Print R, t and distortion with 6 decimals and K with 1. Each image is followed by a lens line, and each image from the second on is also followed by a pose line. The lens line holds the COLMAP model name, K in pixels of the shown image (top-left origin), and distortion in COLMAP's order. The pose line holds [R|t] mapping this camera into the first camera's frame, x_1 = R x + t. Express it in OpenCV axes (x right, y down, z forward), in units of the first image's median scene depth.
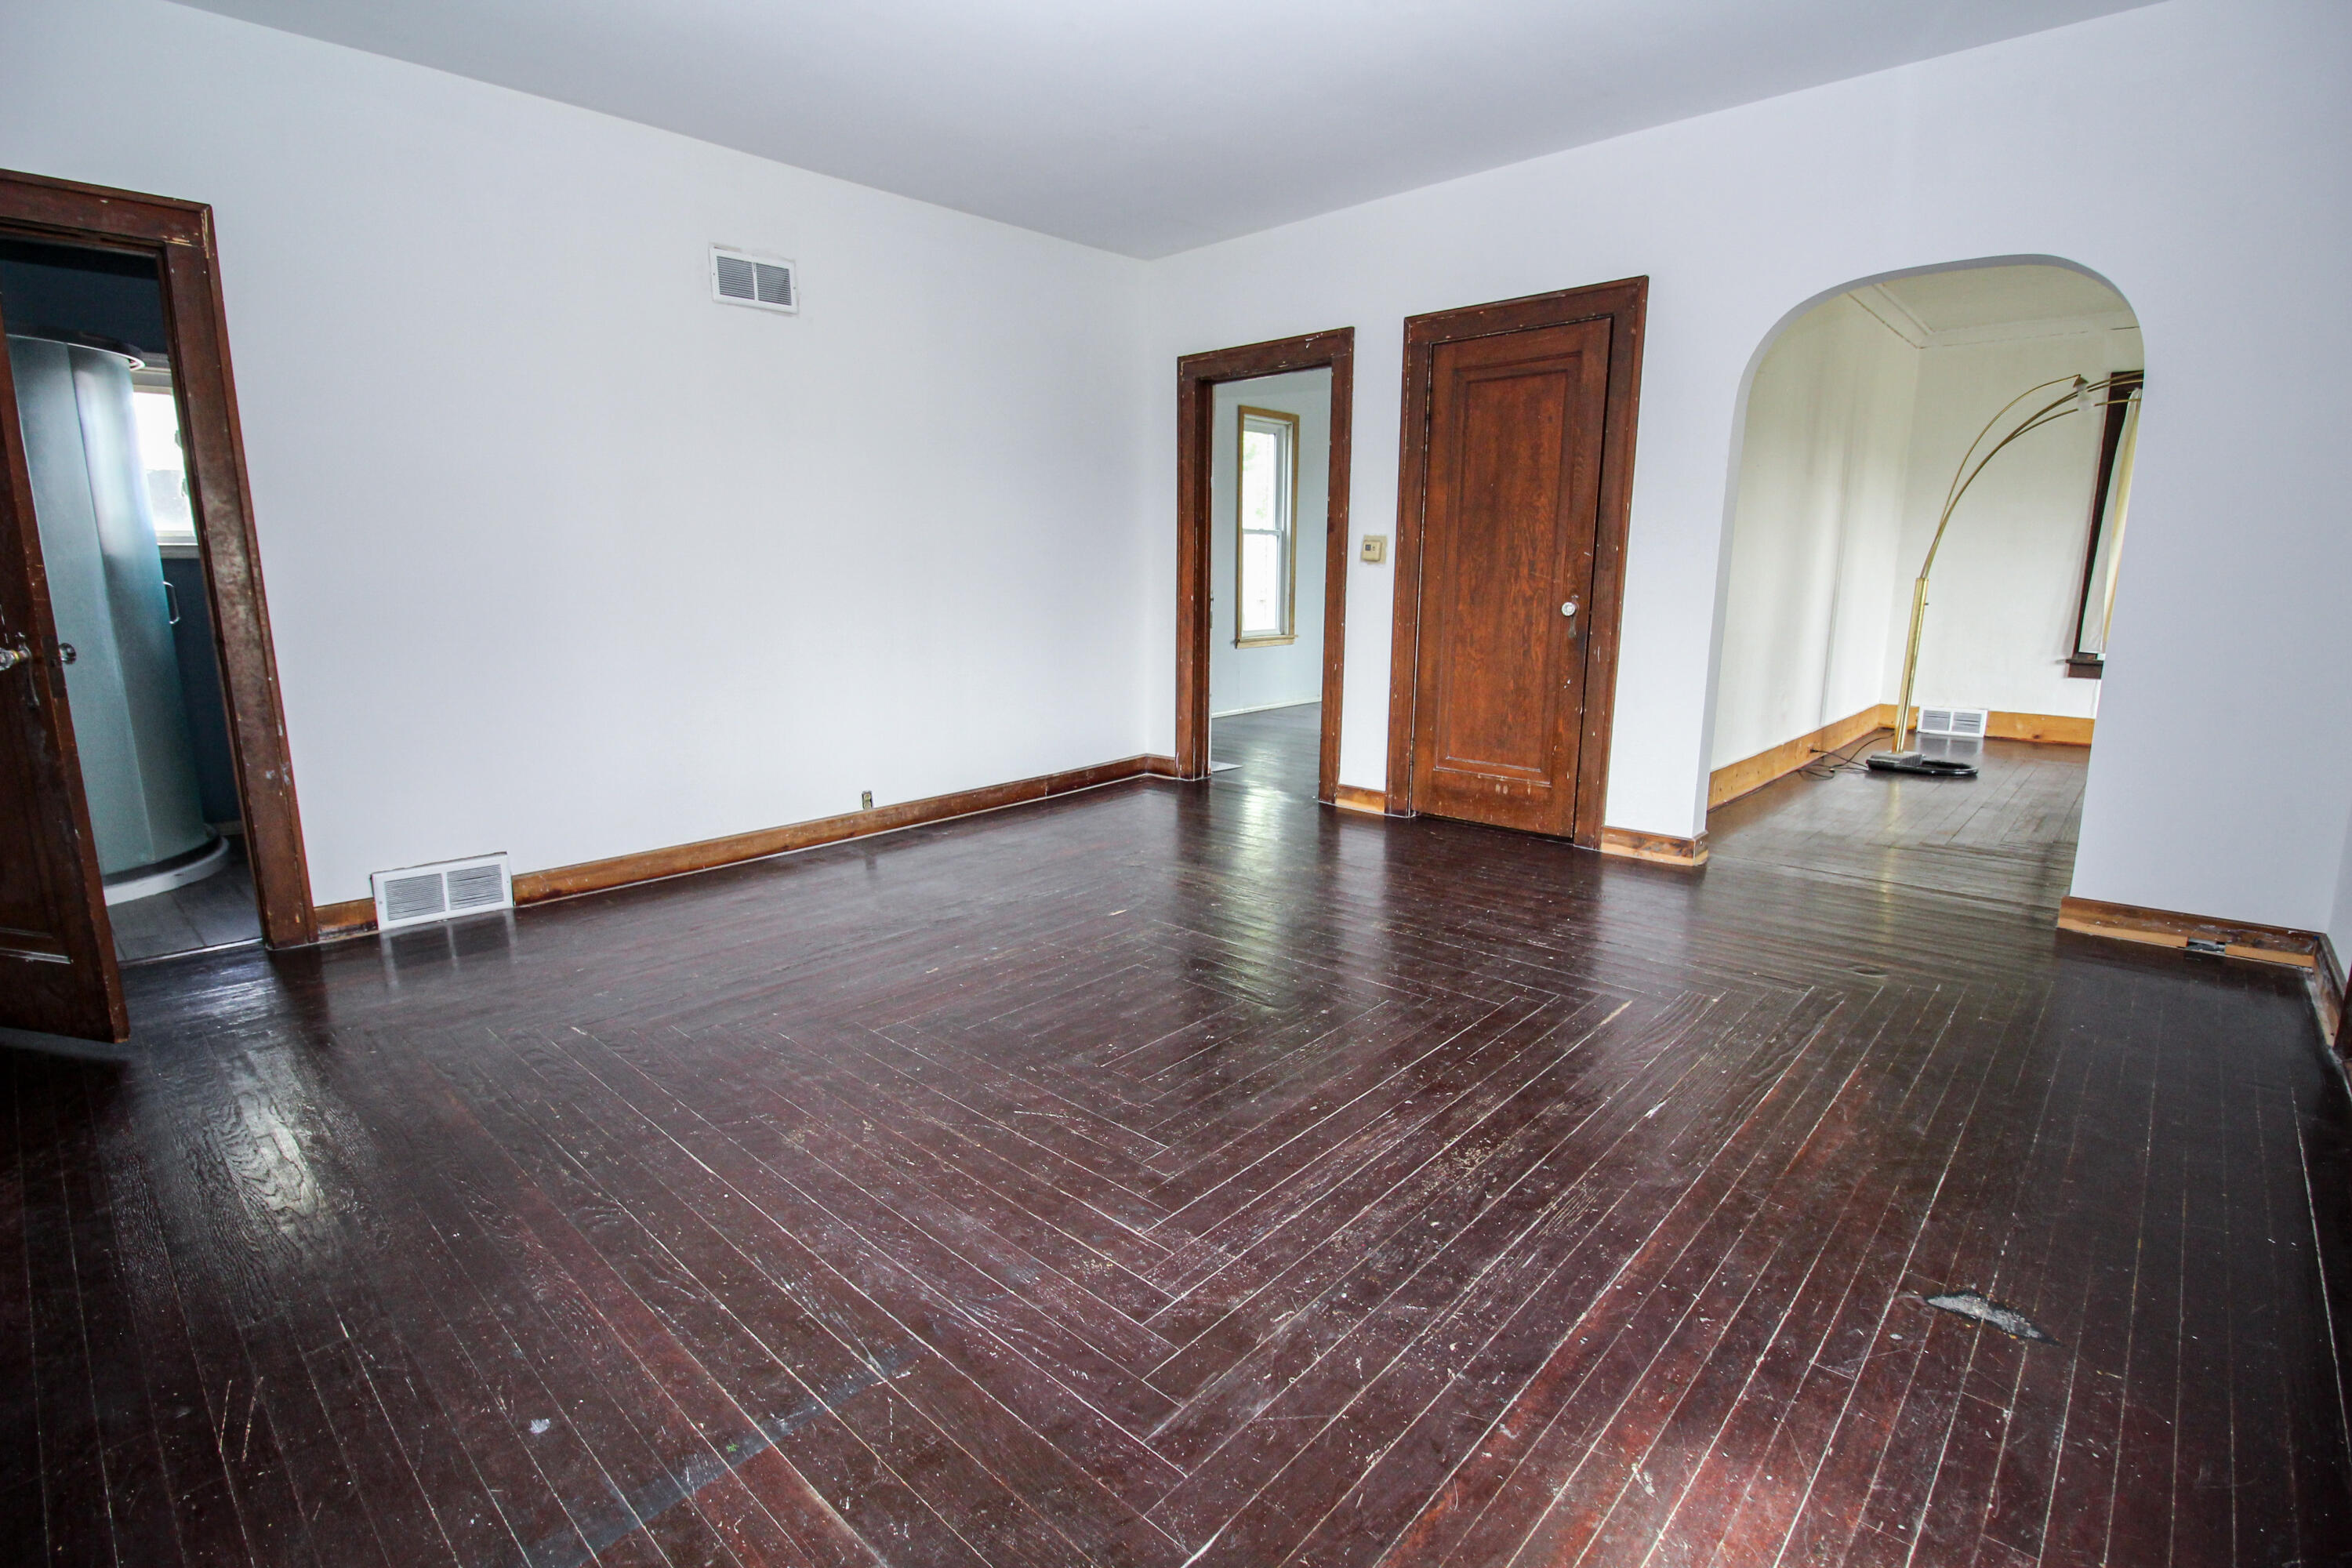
lens RADIAL K [[1092.1, 0, 1176.0], [0, 1092.1, 784.0], [0, 0, 1]] dist [-0.001158, -0.008887]
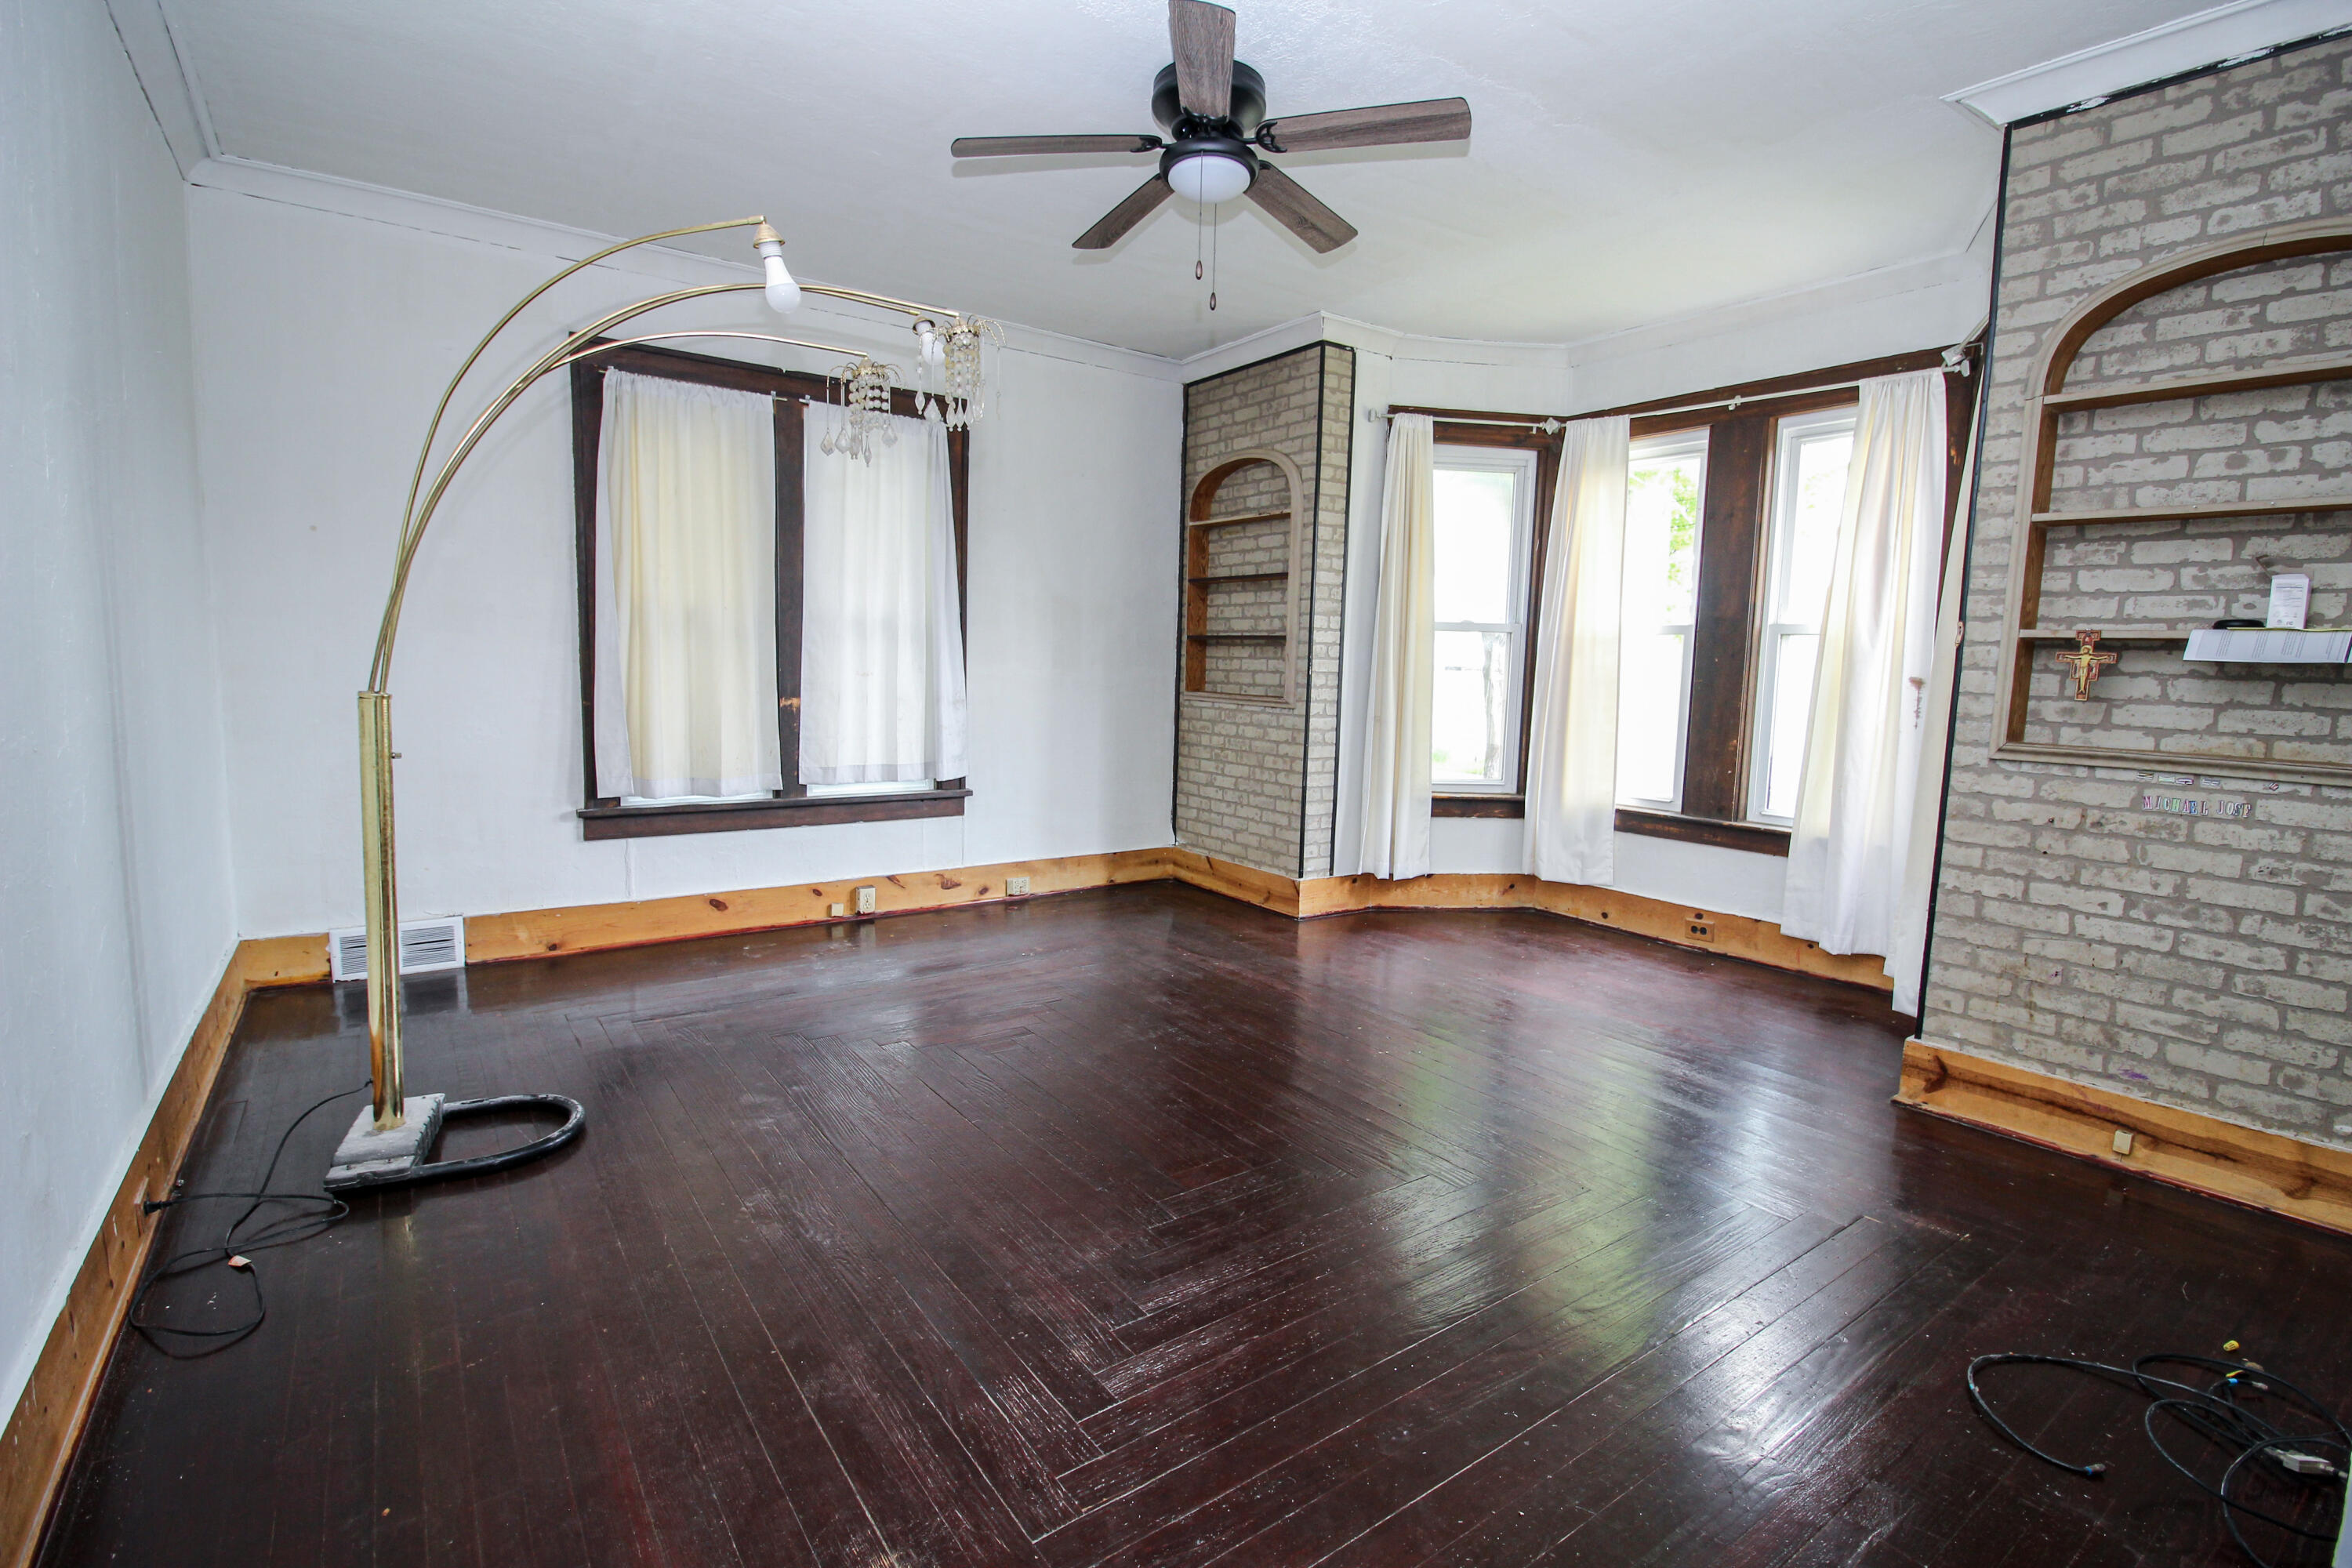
lens RADIAL K [[1086.3, 0, 1180.7], [0, 1086.3, 776.3], [0, 0, 1]] dist [0.001108, -0.012573]
pose [[0.189312, -0.097713, 0.977043, 0.504124], [0.161823, 0.984535, 0.067107, -0.193812], [-0.968491, 0.145404, 0.202196, 0.912539]]
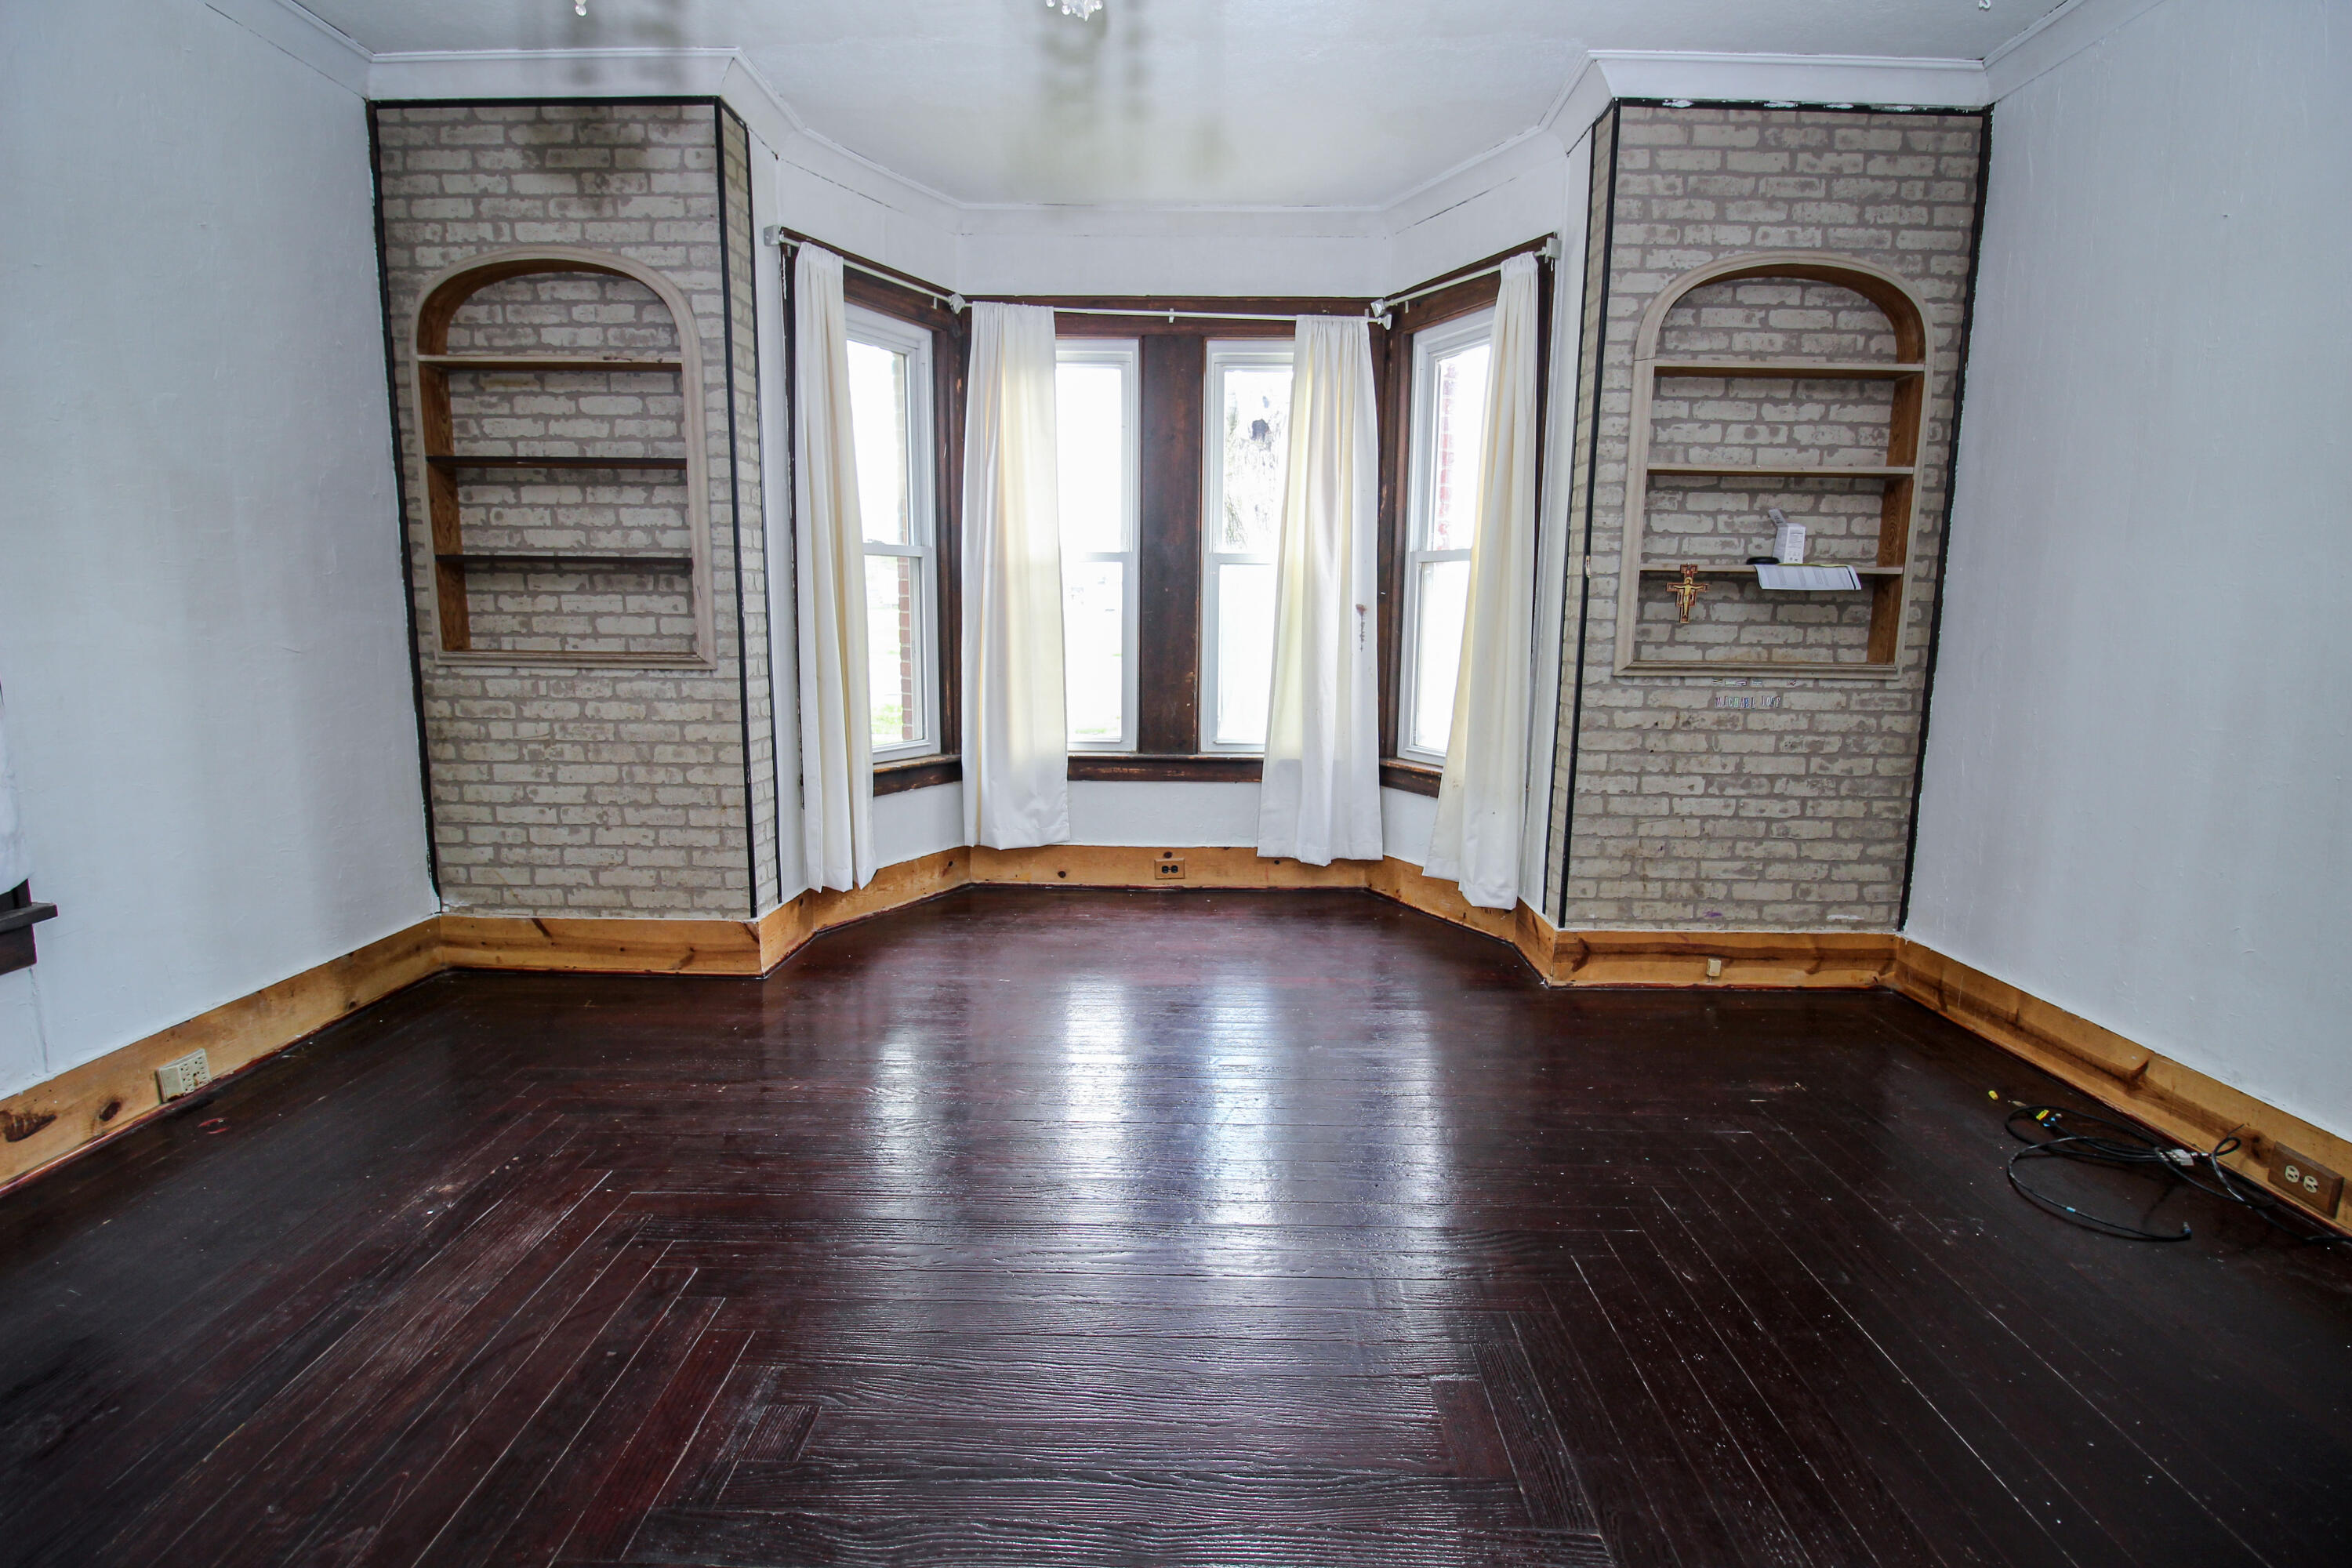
lens RADIAL K [[1087.2, 0, 1161.3], [0, 1087.2, 772.4], [0, 0, 1]] dist [0.003776, -0.016021]
pose [[-0.673154, -0.117390, 0.730125, 0.887938], [0.133491, 0.951811, 0.276108, -0.268594], [-0.727354, 0.283328, -0.625045, 1.291772]]
